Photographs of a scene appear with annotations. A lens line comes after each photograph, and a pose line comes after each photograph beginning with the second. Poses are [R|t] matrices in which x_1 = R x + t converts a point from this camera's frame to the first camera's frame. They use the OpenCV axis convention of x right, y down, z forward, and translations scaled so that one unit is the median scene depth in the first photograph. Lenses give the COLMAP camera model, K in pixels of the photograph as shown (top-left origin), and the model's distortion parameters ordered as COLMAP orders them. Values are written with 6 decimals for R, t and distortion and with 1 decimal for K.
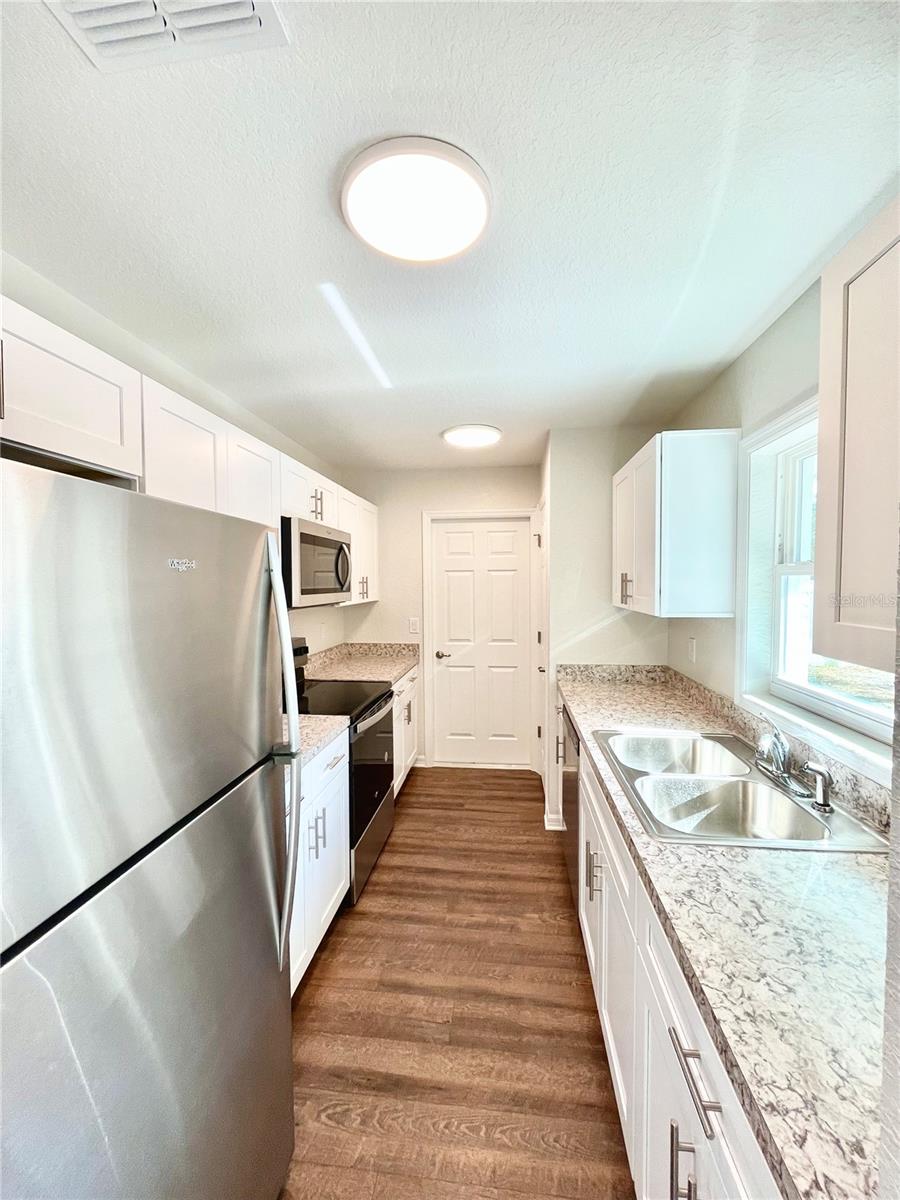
lens RADIAL K [[483.4, 0, 453.4], [0, 483.4, 600.0], [0, 0, 1]] dist [-0.002493, -0.000169]
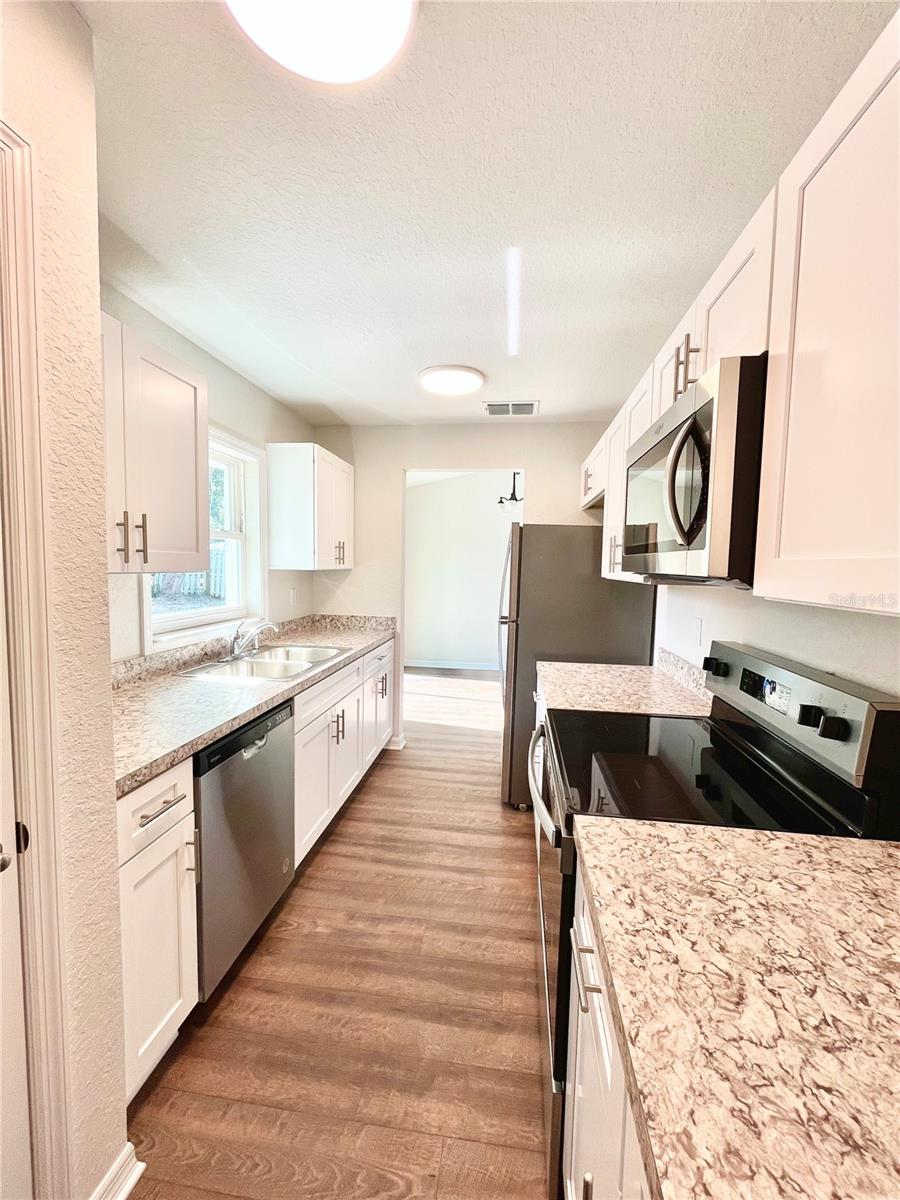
lens RADIAL K [[482.8, 0, 450.0], [0, 482.8, 600.0], [0, 0, 1]] dist [-0.002457, 0.000235]
pose [[-0.999725, -0.016898, 0.016284, -0.064537], [-0.014976, 0.993632, 0.111673, -0.021371], [-0.018067, 0.111399, -0.993612, 1.774056]]
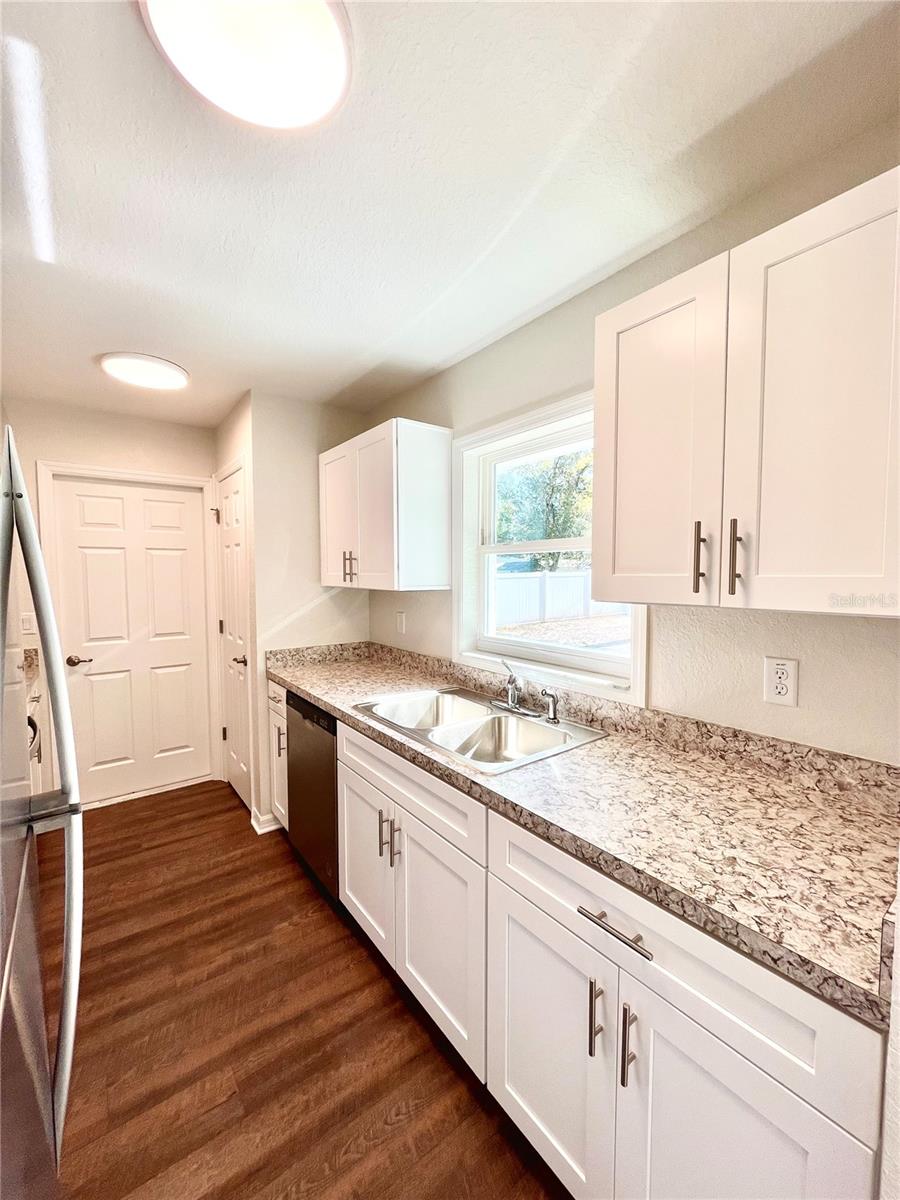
lens RADIAL K [[483.4, 0, 453.4], [0, 483.4, 600.0], [0, 0, 1]] dist [-0.002493, -0.000169]
pose [[0.720945, -0.033108, 0.692201, -0.210019], [0.023790, 0.999452, 0.023026, 0.031295], [-0.692584, -0.000133, 0.721337, 0.125986]]
